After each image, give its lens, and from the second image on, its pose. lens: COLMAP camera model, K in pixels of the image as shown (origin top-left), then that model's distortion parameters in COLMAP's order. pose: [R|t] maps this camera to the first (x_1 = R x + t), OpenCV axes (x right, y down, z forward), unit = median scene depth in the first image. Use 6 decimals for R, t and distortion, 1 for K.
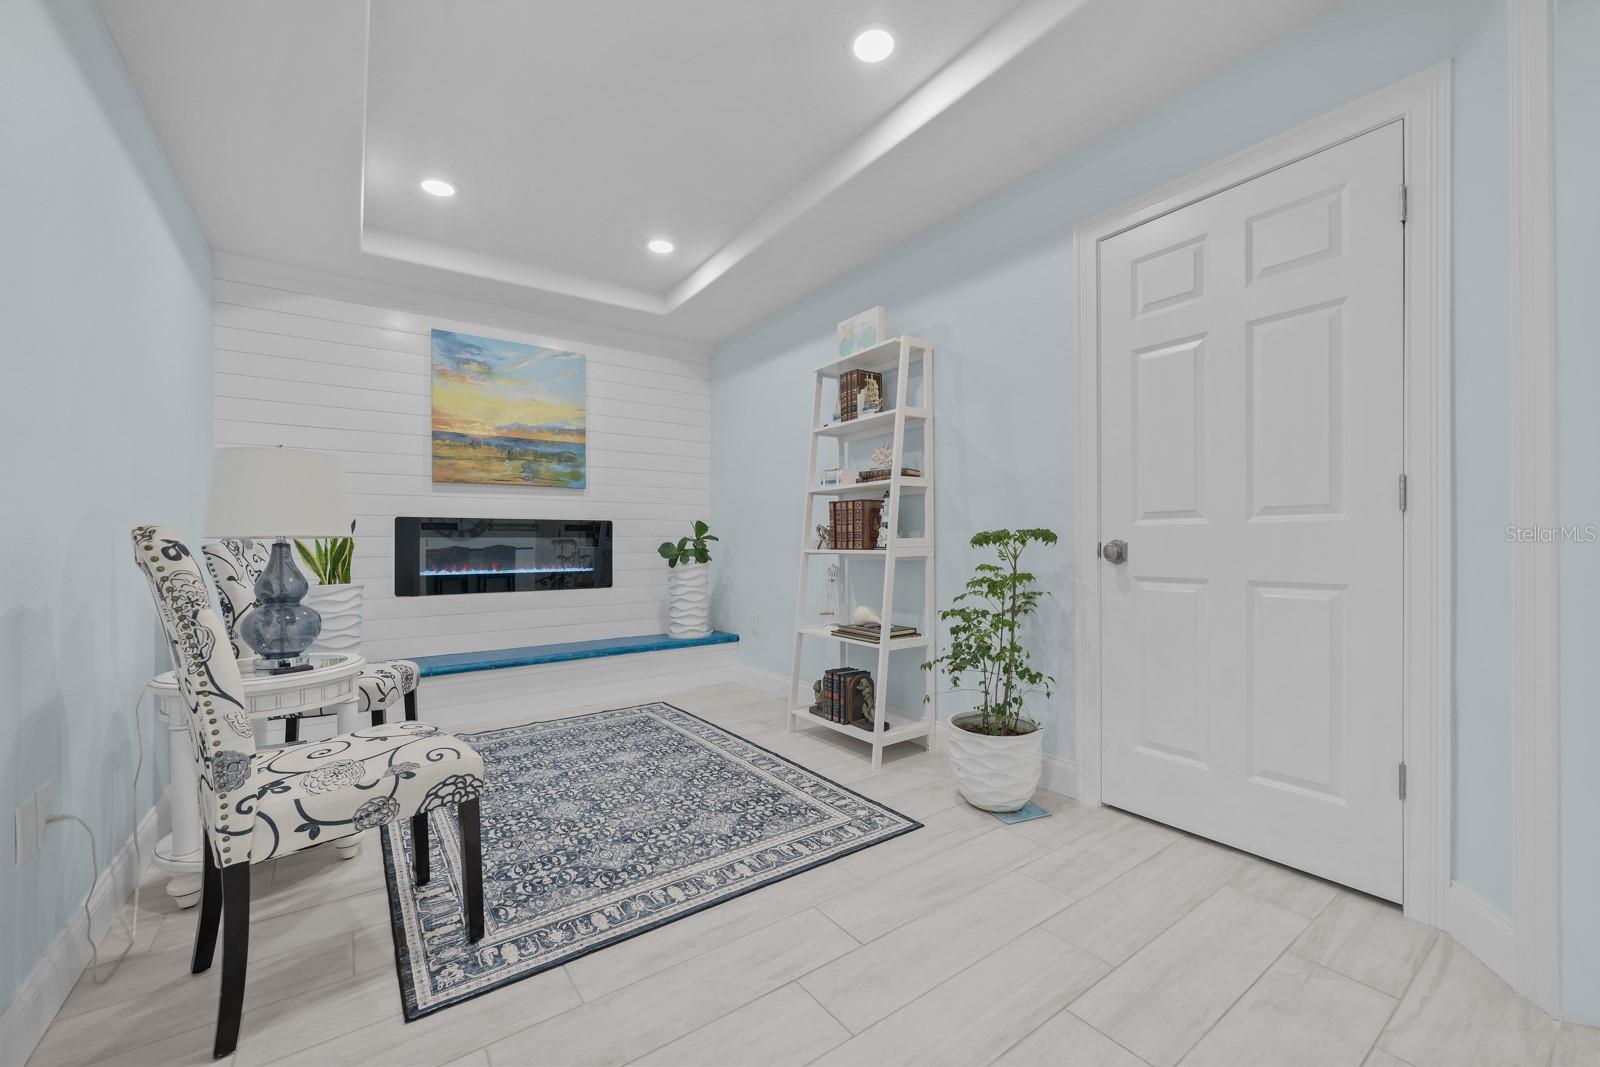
lens RADIAL K [[631.1, 0, 800.8], [0, 631.1, 542.2], [0, 0, 1]] dist [-0.002228, -0.000006]
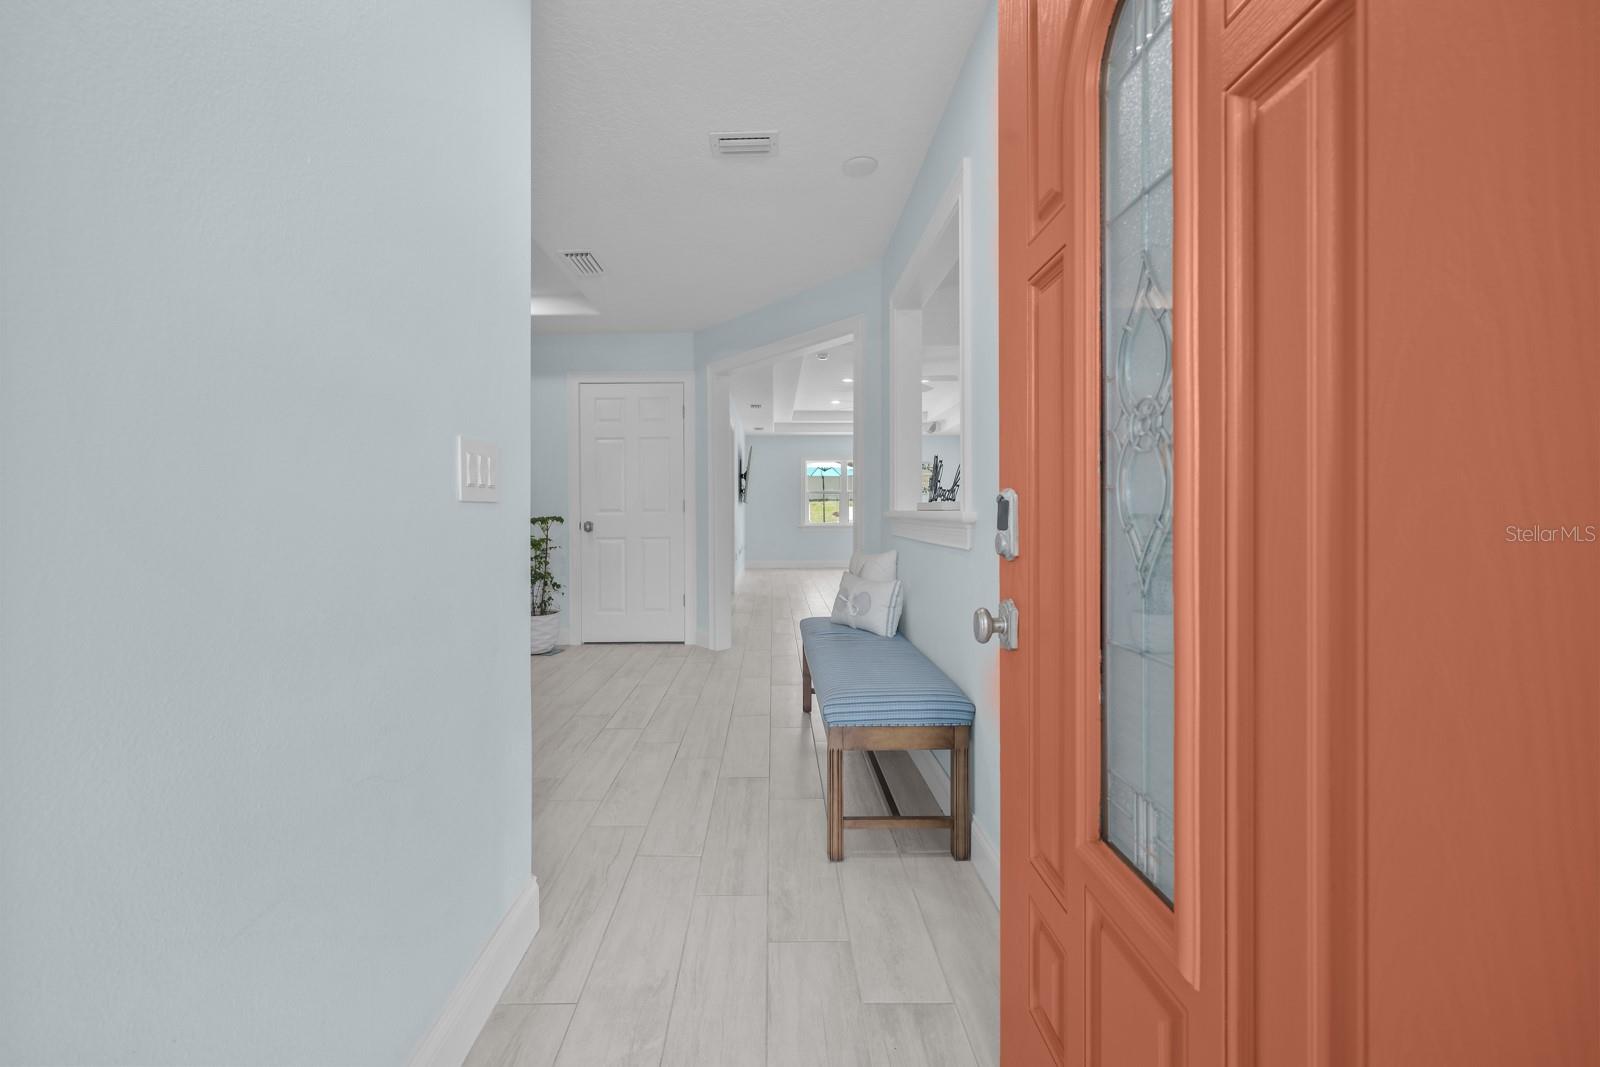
lens RADIAL K [[699.4, 0, 798.0], [0, 699.4, 524.2], [0, 0, 1]] dist [0.000004, 0.000000]
pose [[0.553061, -0.013365, 0.833034, -1.114713], [0.004658, 0.999905, 0.012950, -0.021010], [-0.833128, -0.003282, 0.553071, -0.949415]]
